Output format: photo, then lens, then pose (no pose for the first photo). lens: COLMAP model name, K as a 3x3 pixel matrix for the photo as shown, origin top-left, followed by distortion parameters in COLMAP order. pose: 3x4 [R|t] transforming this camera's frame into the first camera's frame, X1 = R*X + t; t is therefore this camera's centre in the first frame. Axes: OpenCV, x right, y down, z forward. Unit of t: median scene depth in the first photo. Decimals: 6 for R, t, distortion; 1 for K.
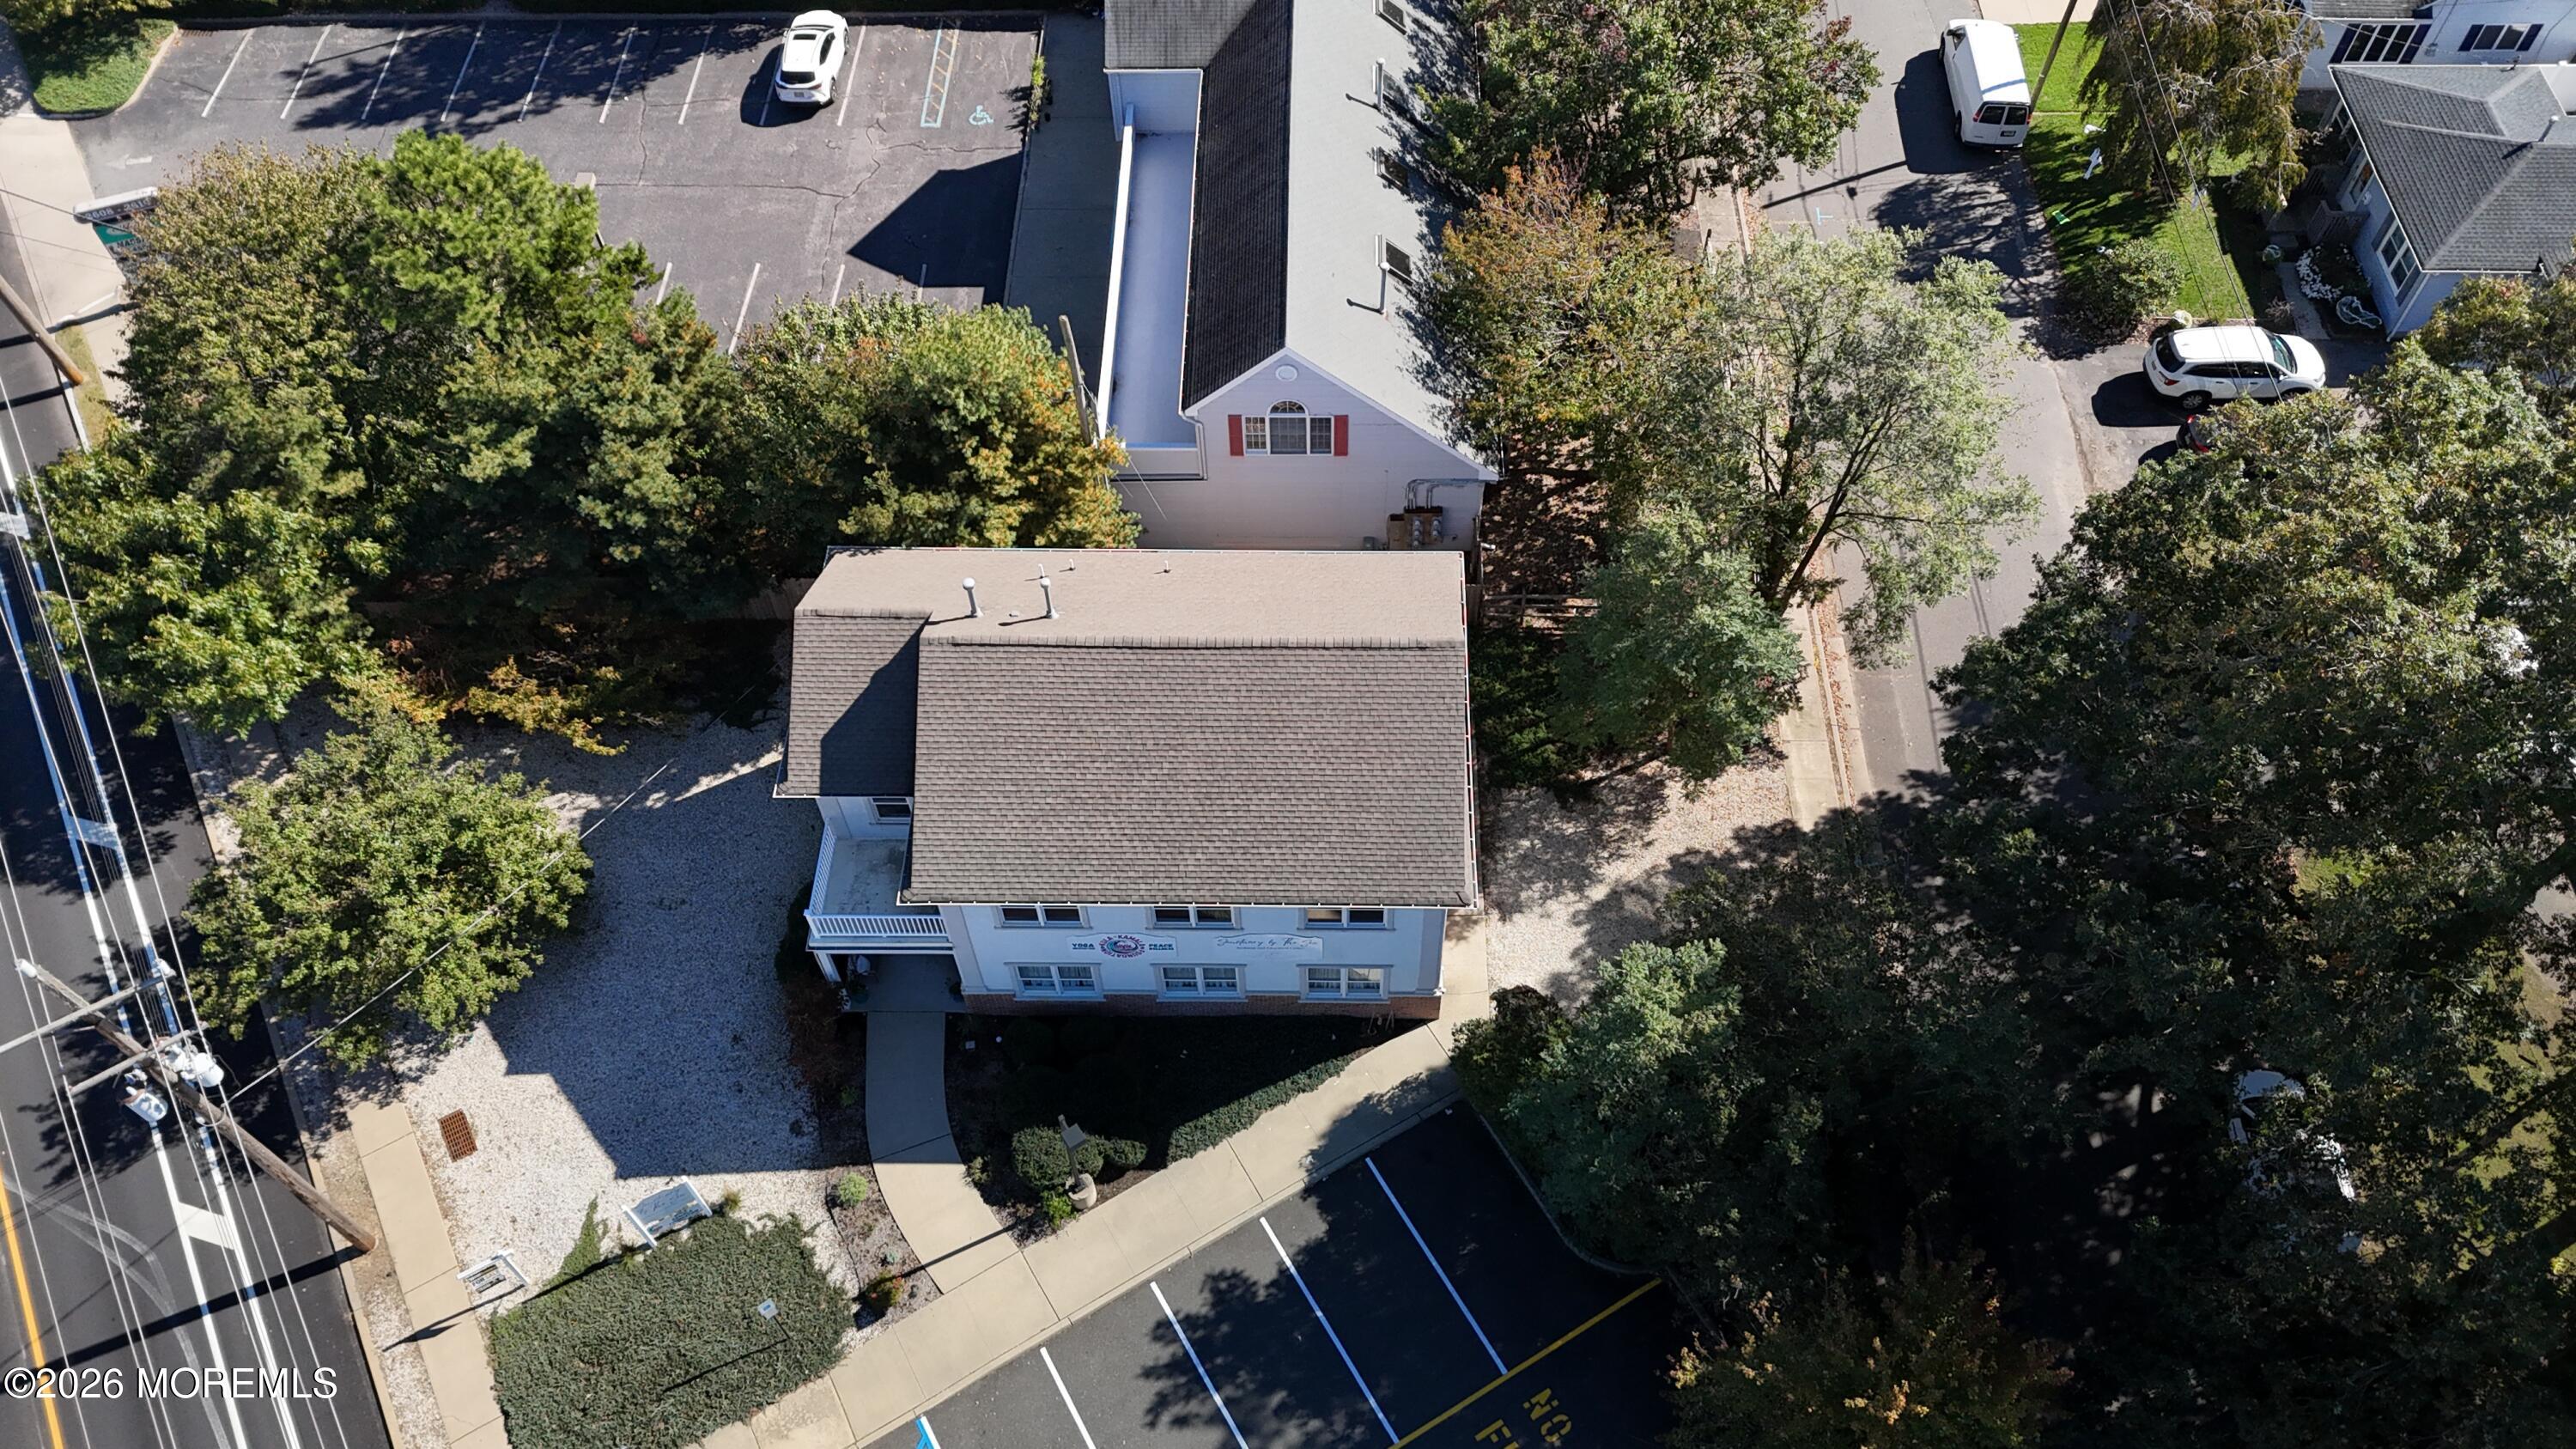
lens RADIAL K [[1901.7, 0, 1304.6], [0, 1901.7, 721.4], [0, 0, 1]] dist [0.052808, -0.048685]
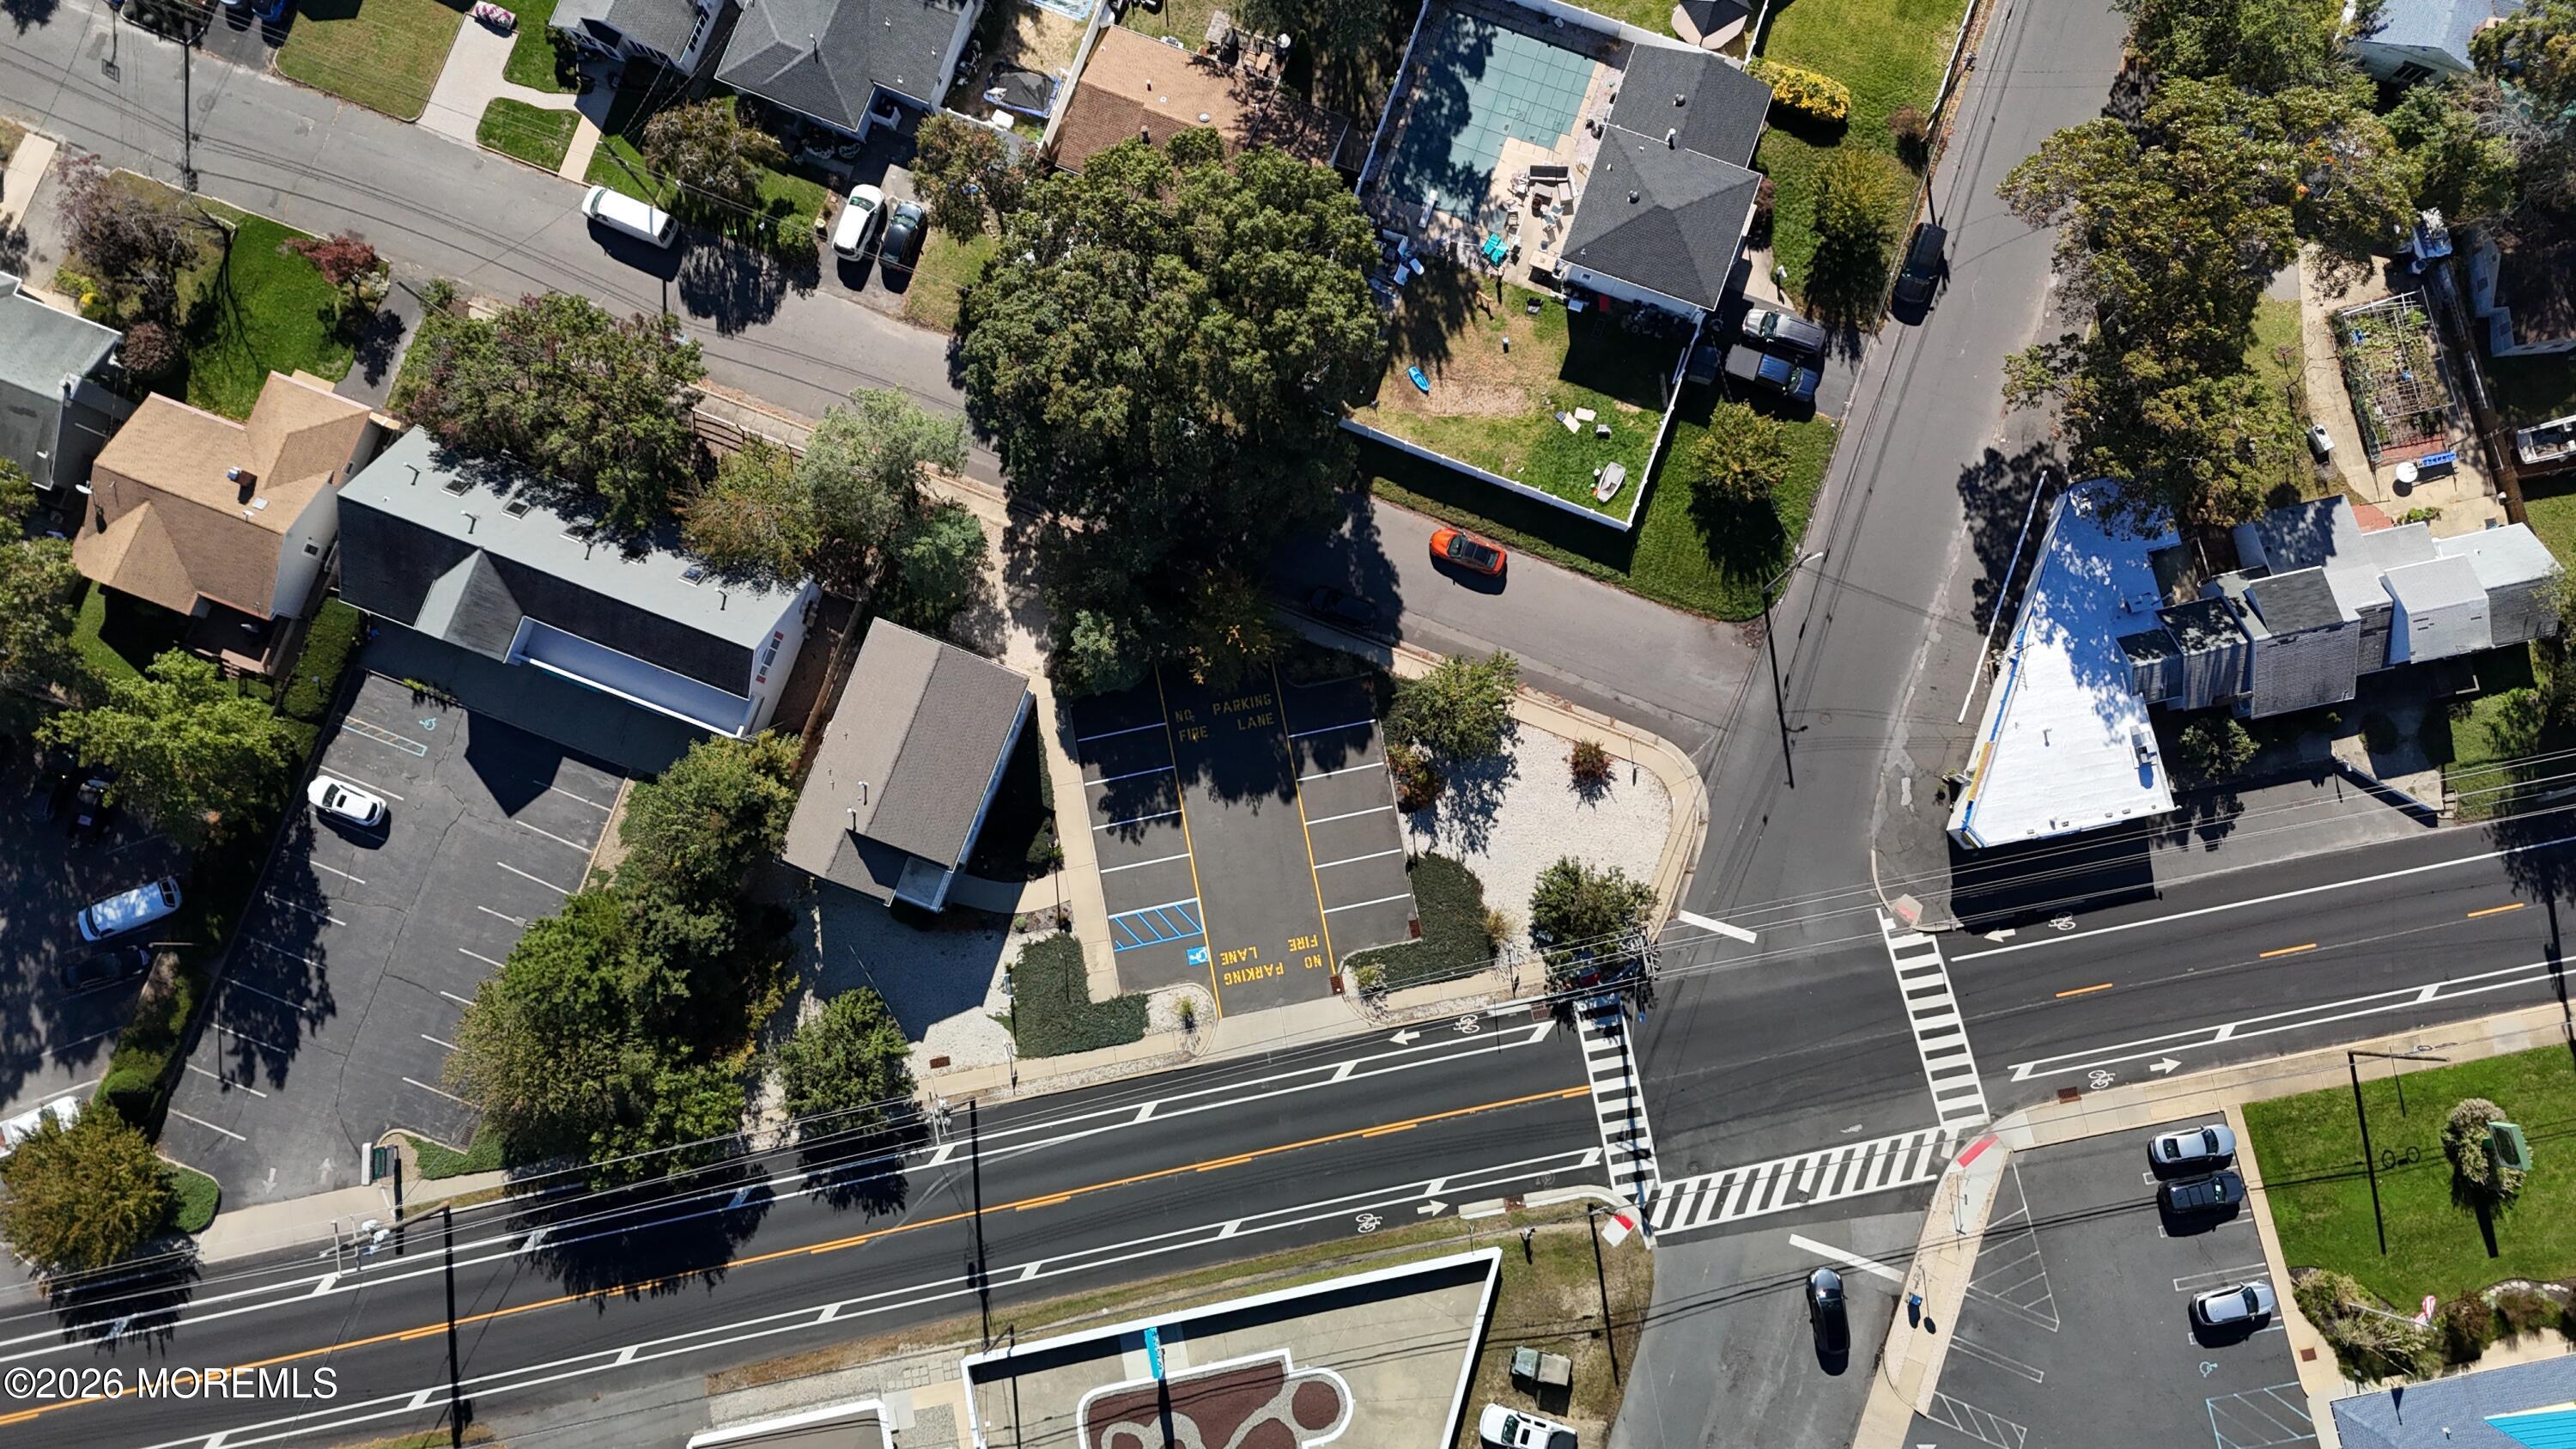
lens RADIAL K [[1901.7, 0, 1305.3], [0, 1901.7, 719.2], [0, 0, 1]] dist [0.052808, -0.048685]
pose [[0.339624, -0.933471, 0.115269, -0.128496], [0.765681, 0.345568, 0.542509, -0.913120], [-0.546250, -0.095990, 0.832104, -1.299156]]
